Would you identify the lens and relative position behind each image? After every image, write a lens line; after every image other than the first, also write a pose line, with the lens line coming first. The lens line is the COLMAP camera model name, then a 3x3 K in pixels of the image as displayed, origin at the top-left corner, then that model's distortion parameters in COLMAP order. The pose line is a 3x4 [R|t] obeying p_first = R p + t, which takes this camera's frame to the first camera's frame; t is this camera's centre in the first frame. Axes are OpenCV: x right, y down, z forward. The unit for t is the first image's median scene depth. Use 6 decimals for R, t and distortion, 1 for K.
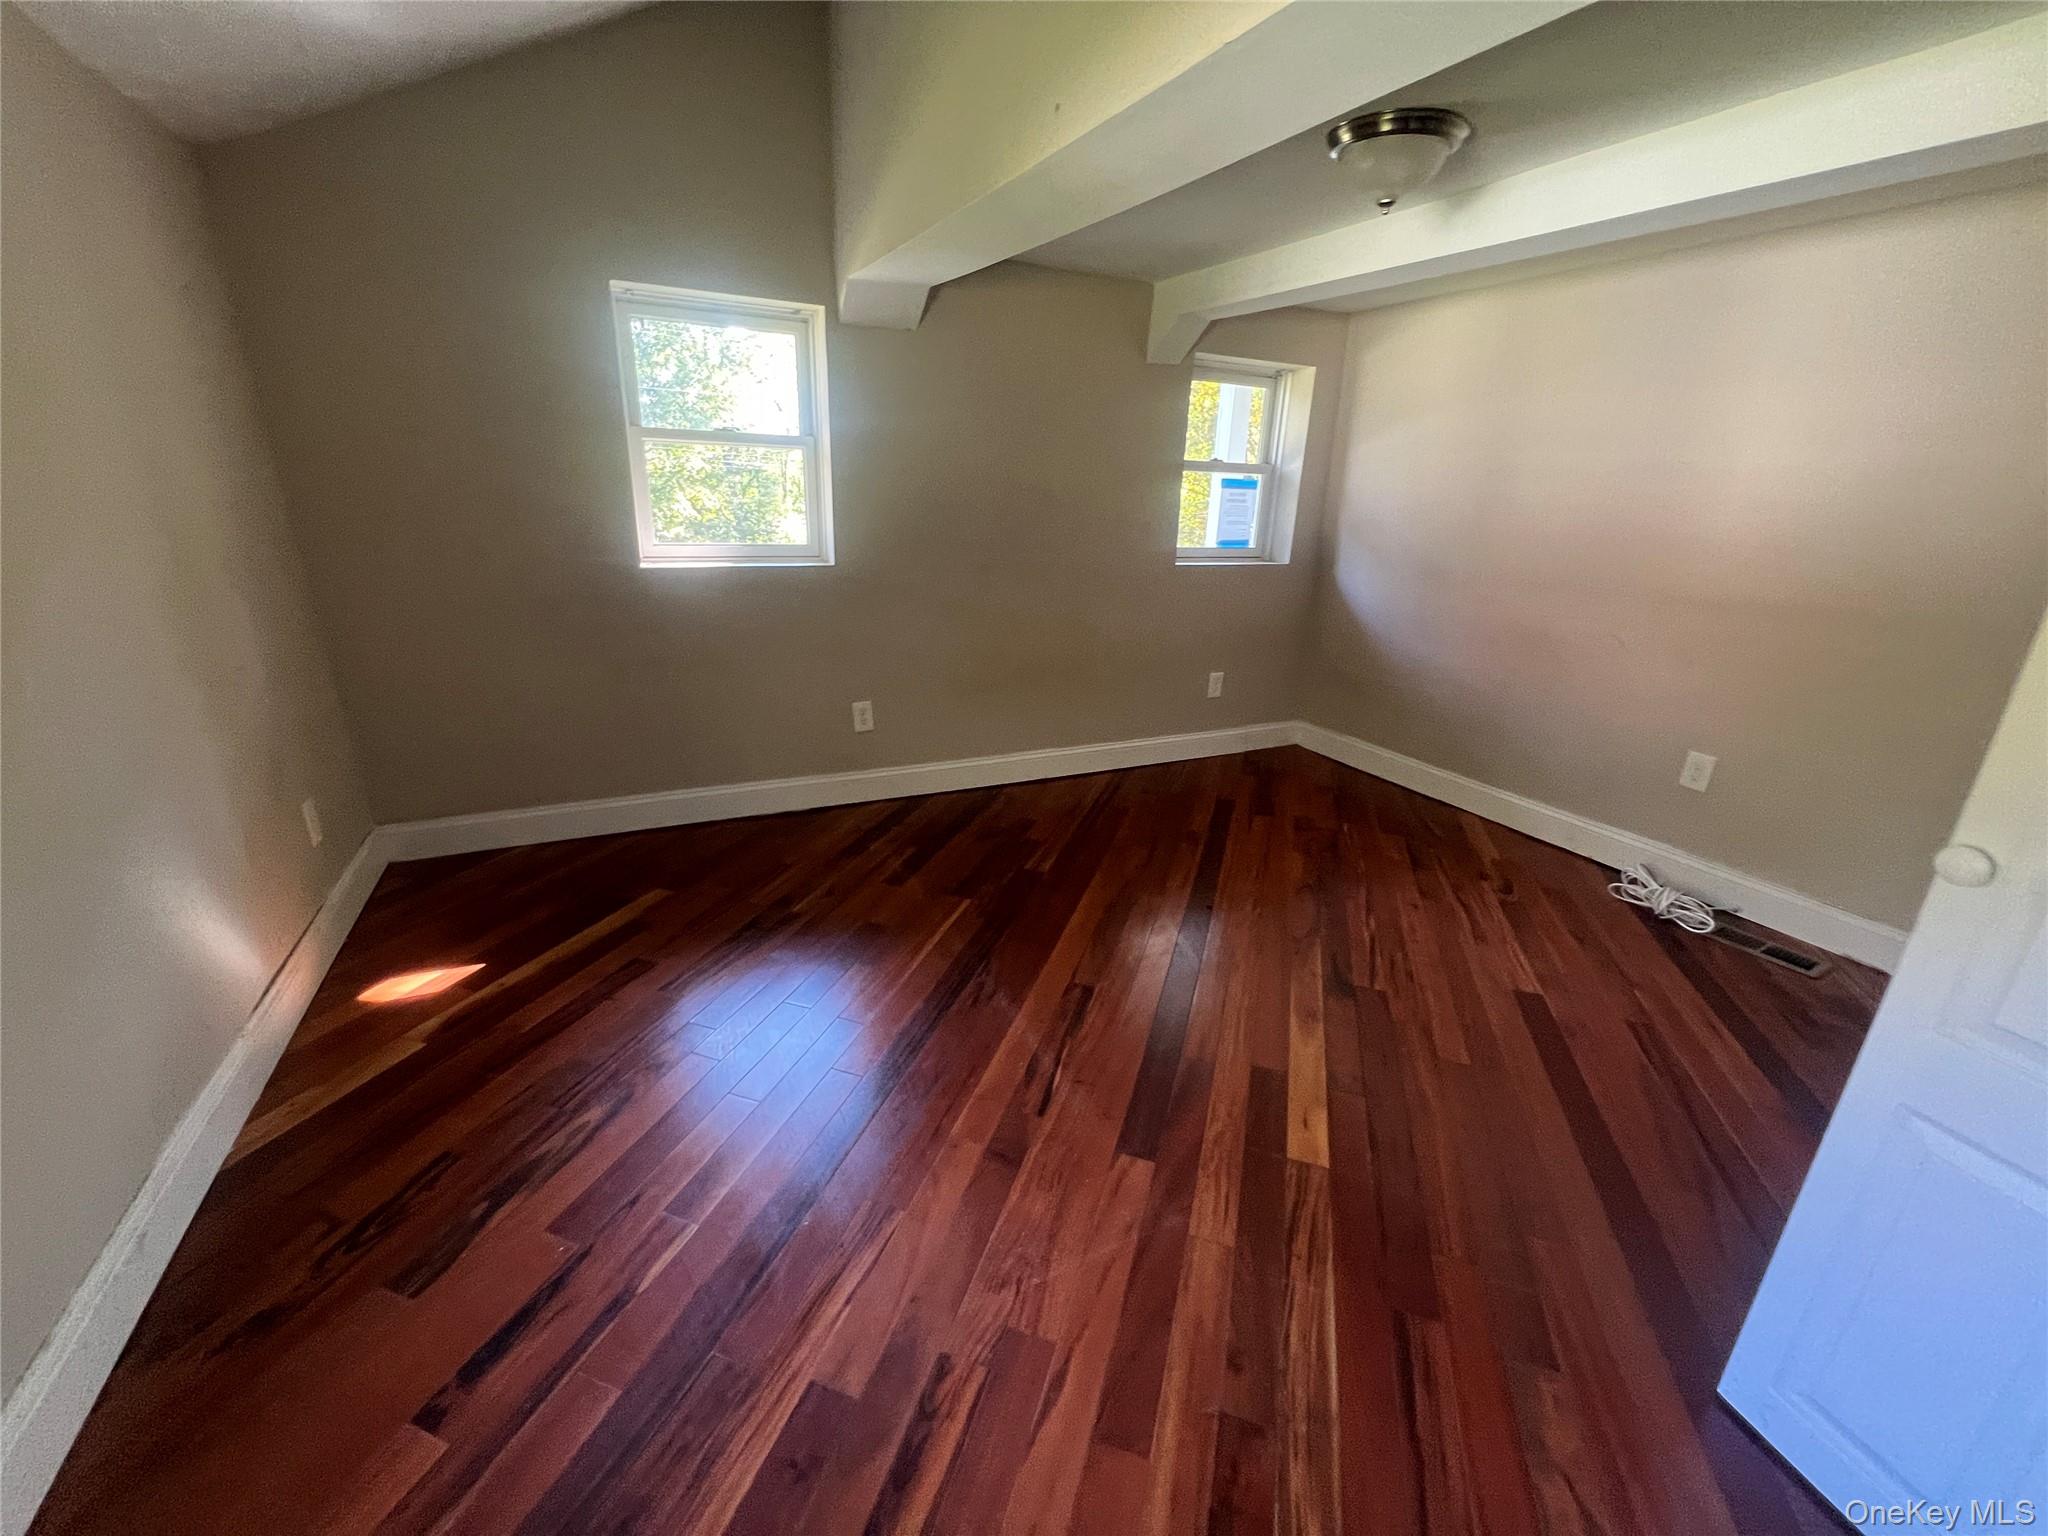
lens RADIAL K [[817.6, 0, 1022.0], [0, 817.6, 764.6], [0, 0, 1]] dist [0.000286, 0.000235]
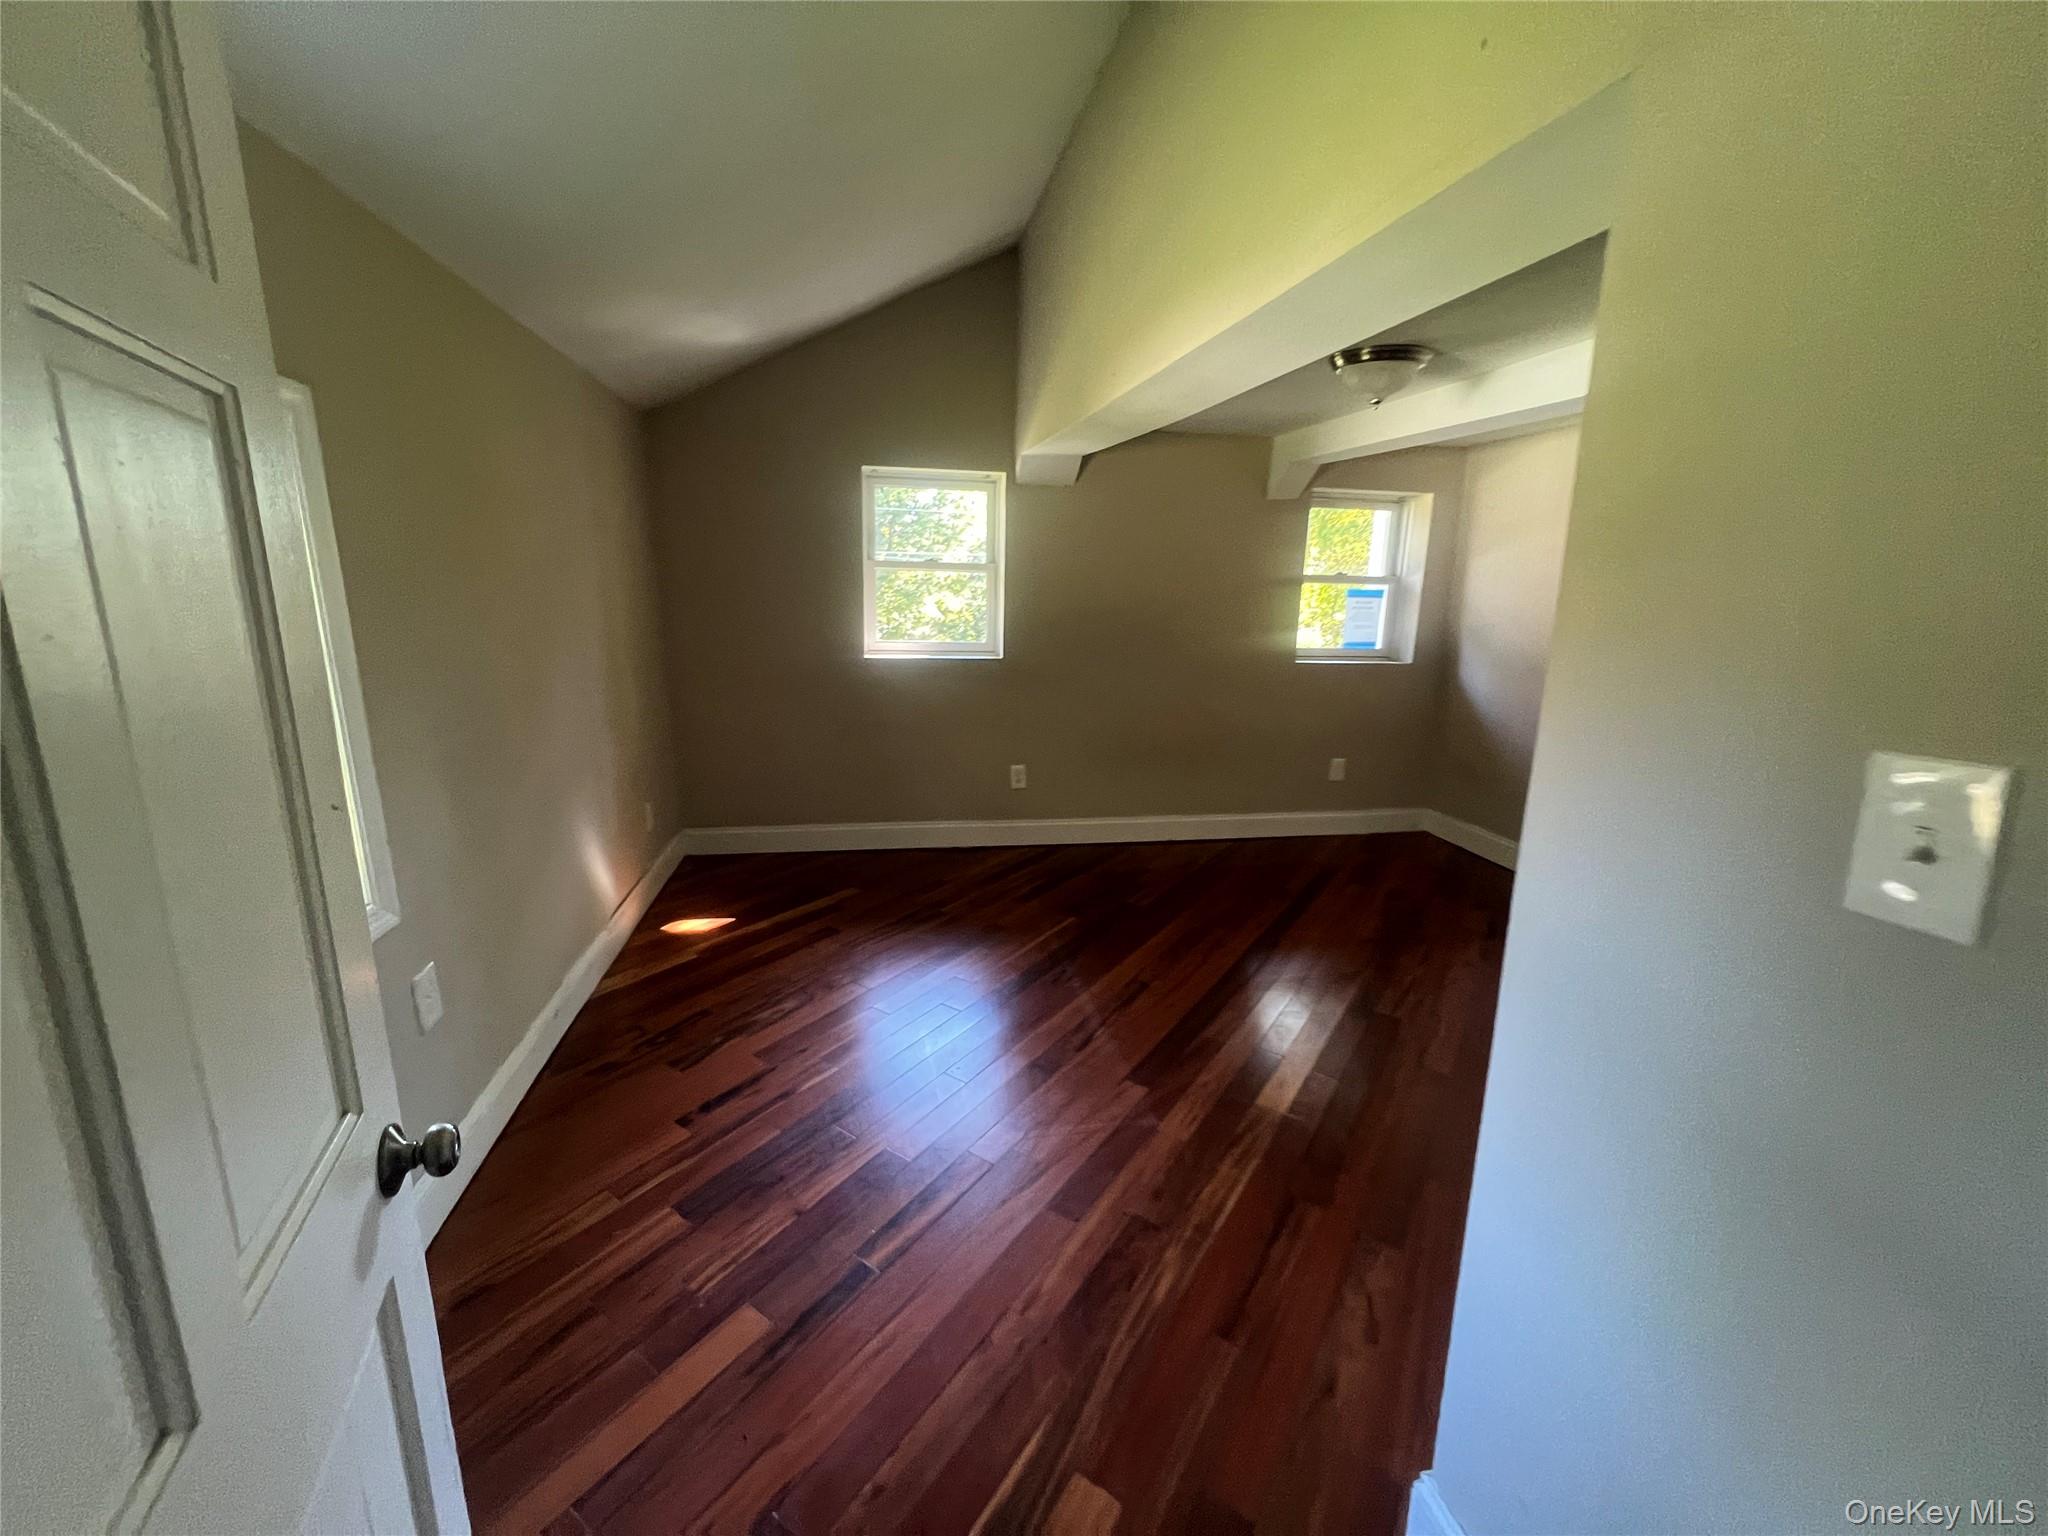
lens RADIAL K [[817.6, 0, 1022.0], [0, 817.6, 764.6], [0, 0, 1]] dist [0.000286, 0.000235]
pose [[0.963472, 0.046941, -0.263665, 0.171705], [-0.077045, 0.991481, -0.105020, 0.065917], [0.256489, 0.121498, 0.958880, -0.250860]]
